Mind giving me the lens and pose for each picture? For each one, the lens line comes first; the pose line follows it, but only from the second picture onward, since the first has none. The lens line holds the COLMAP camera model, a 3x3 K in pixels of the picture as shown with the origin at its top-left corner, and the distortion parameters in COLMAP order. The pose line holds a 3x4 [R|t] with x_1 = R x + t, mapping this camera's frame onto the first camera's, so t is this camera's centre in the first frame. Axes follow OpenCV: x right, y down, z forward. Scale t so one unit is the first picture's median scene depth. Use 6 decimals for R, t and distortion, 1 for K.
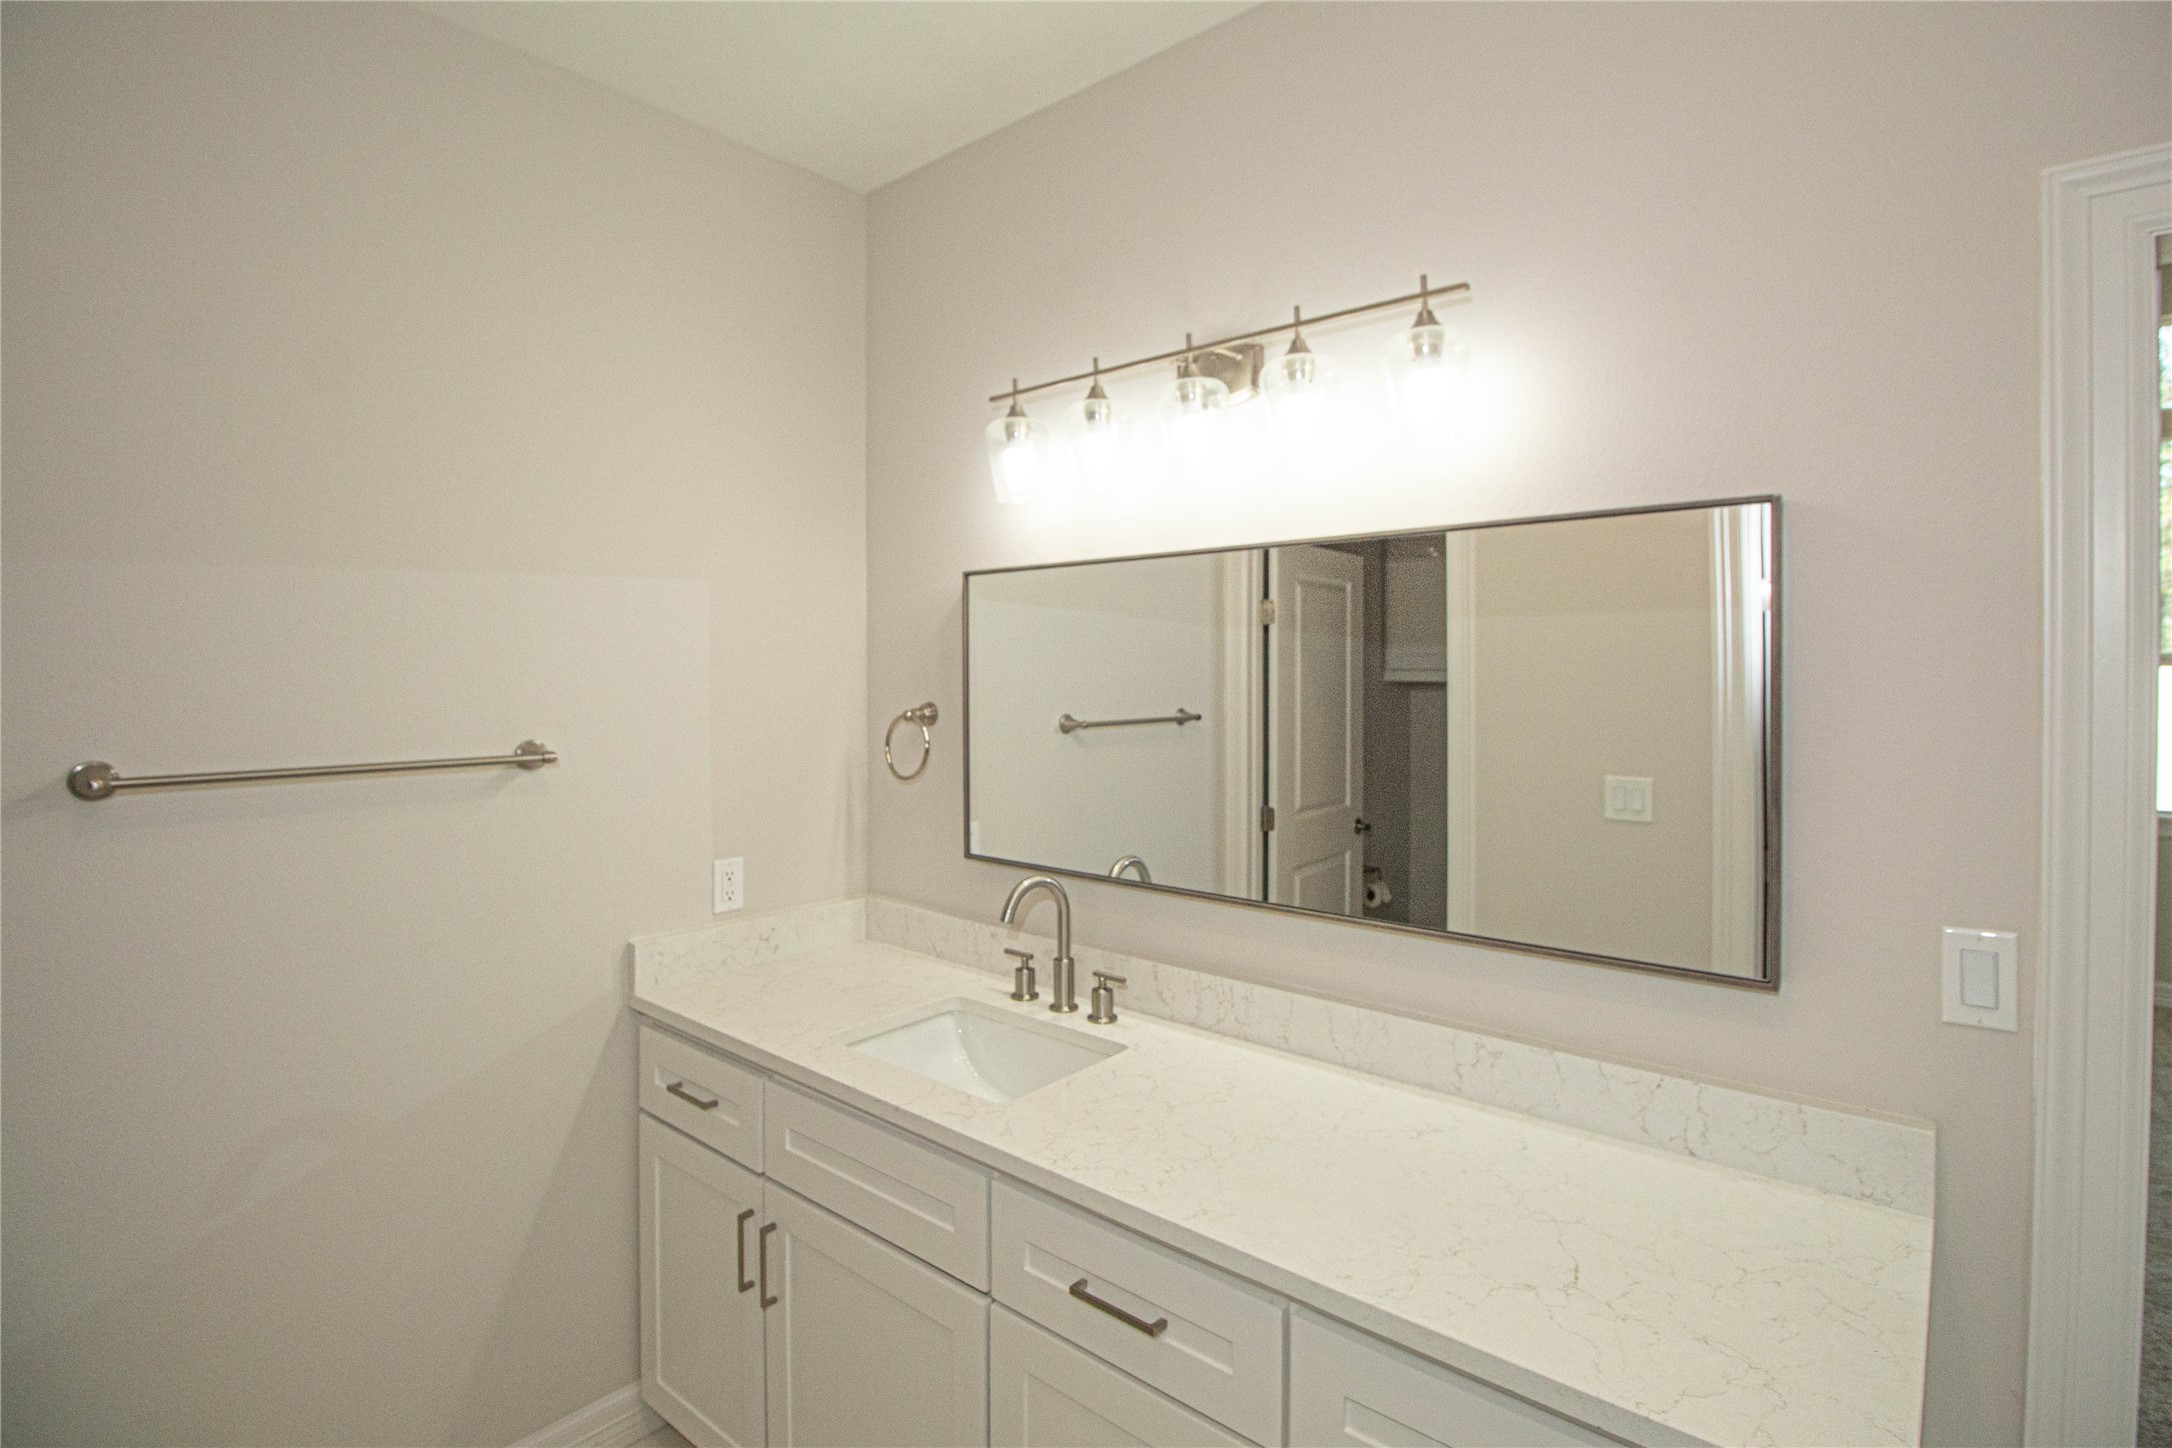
lens RADIAL K [[1041.5, 0, 1118.0], [0, 1041.5, 696.6], [0, 0, 1]] dist [0.000121, -0.004341]
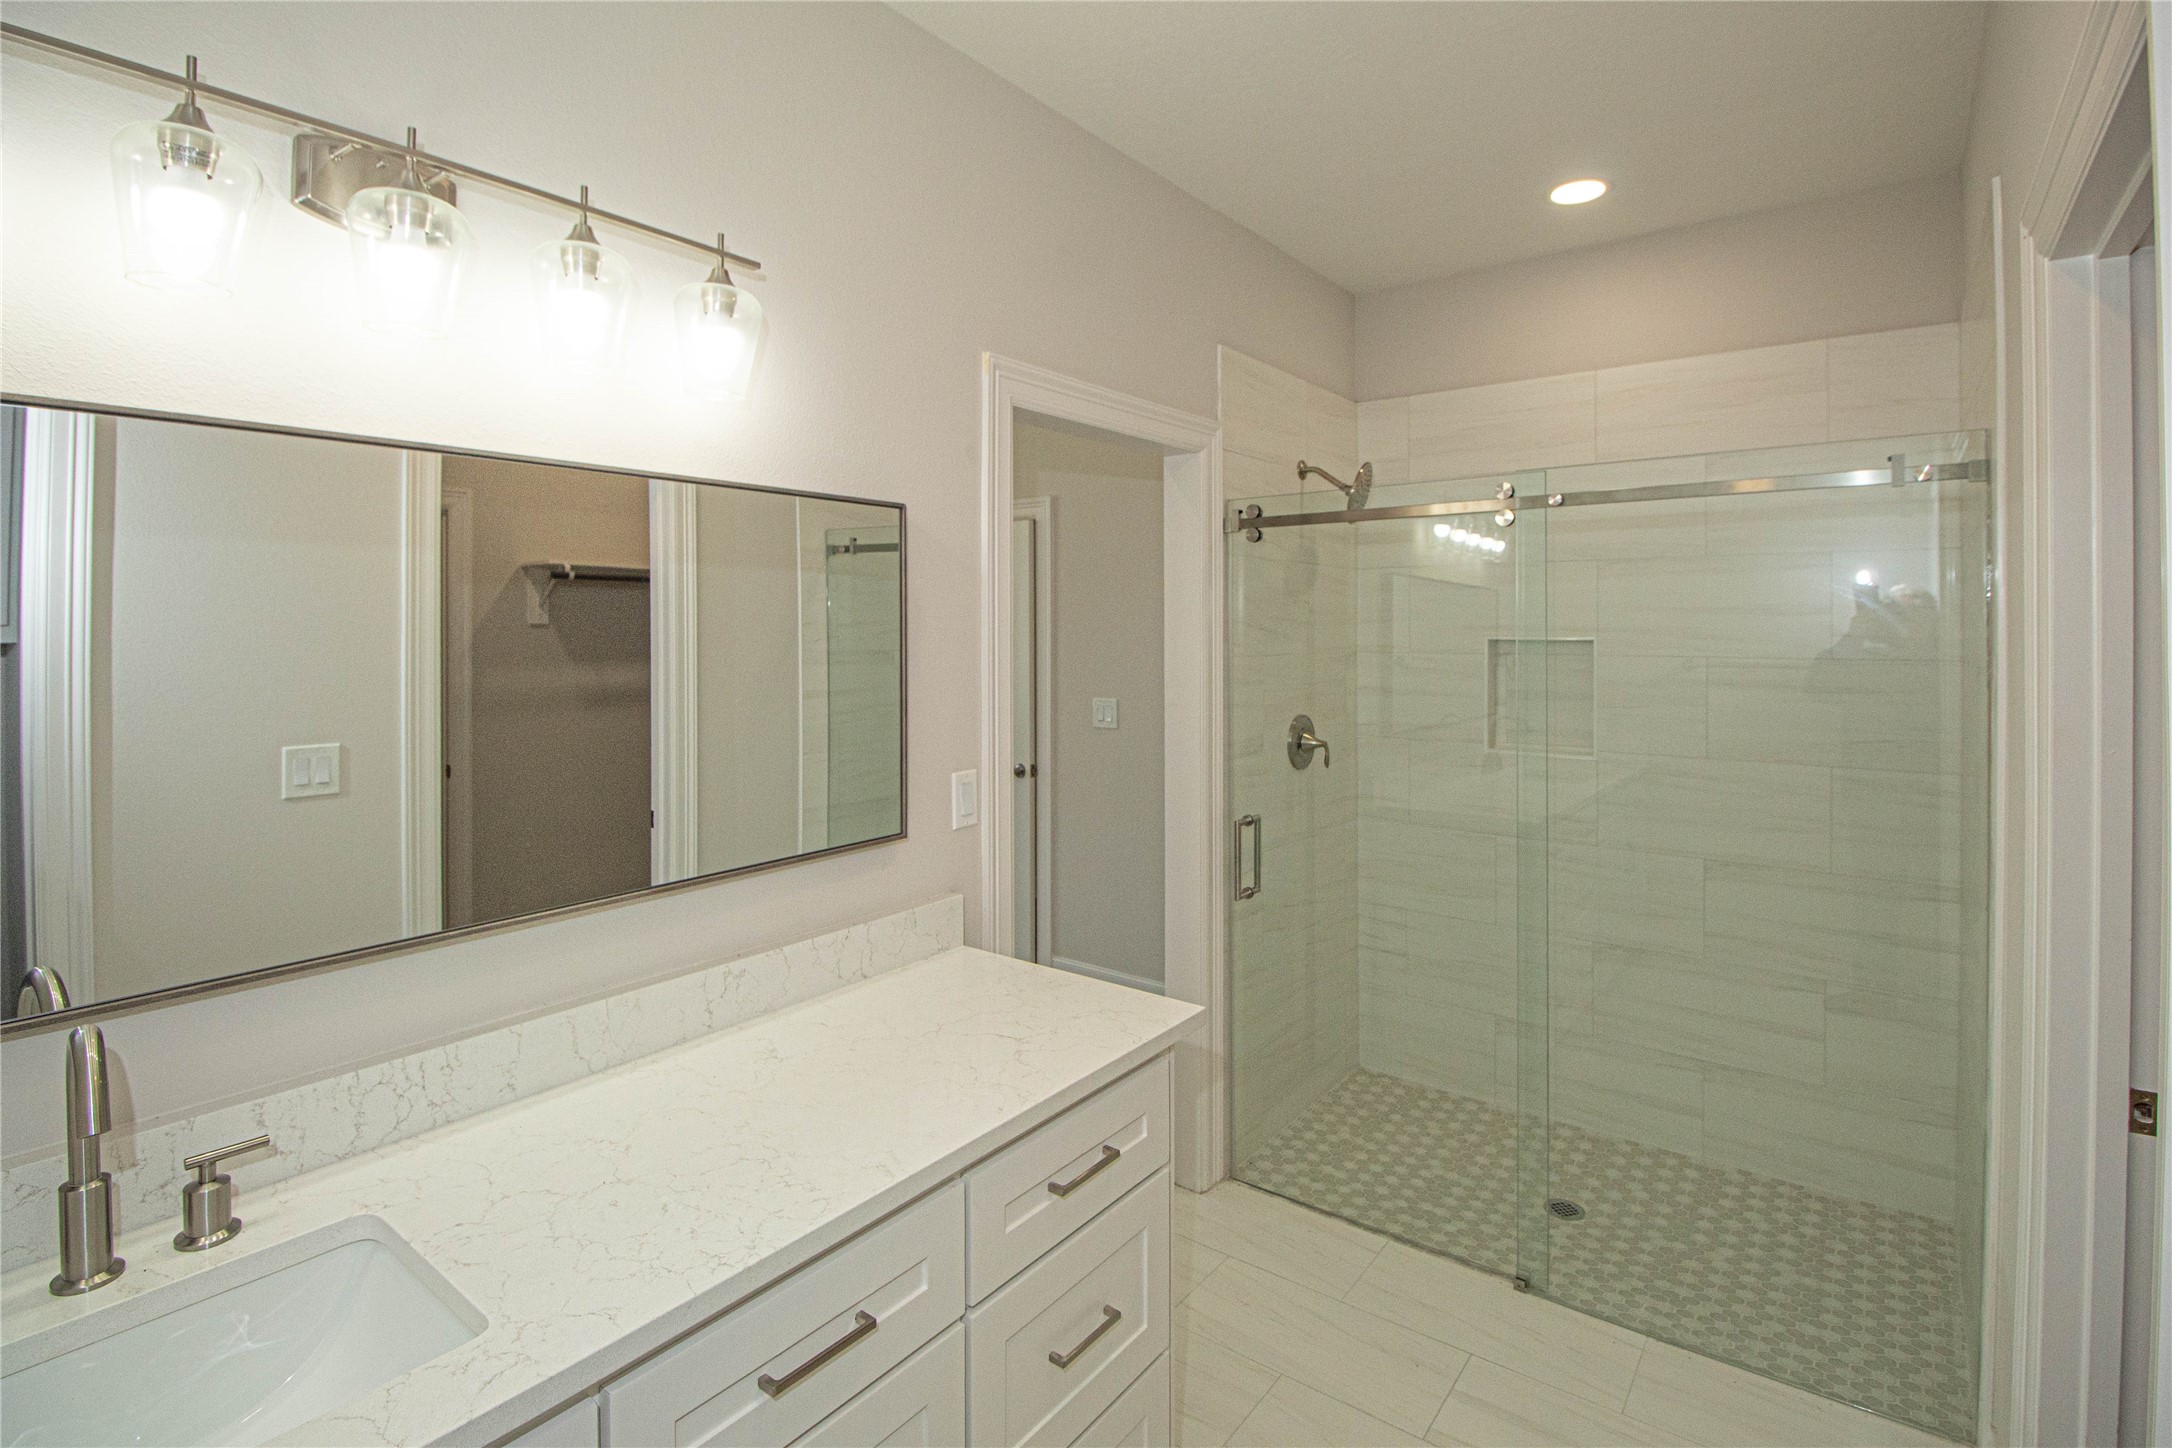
lens RADIAL K [[1036.7, 0, 1091.8], [0, 1036.7, 641.4], [0, 0, 1]] dist [0.001022, -0.012204]
pose [[-0.046779, -0.005830, 0.998888, -0.681968], [0.026386, 0.999627, 0.007070, -0.000541], [-0.998557, 0.026687, -0.046607, 0.634061]]
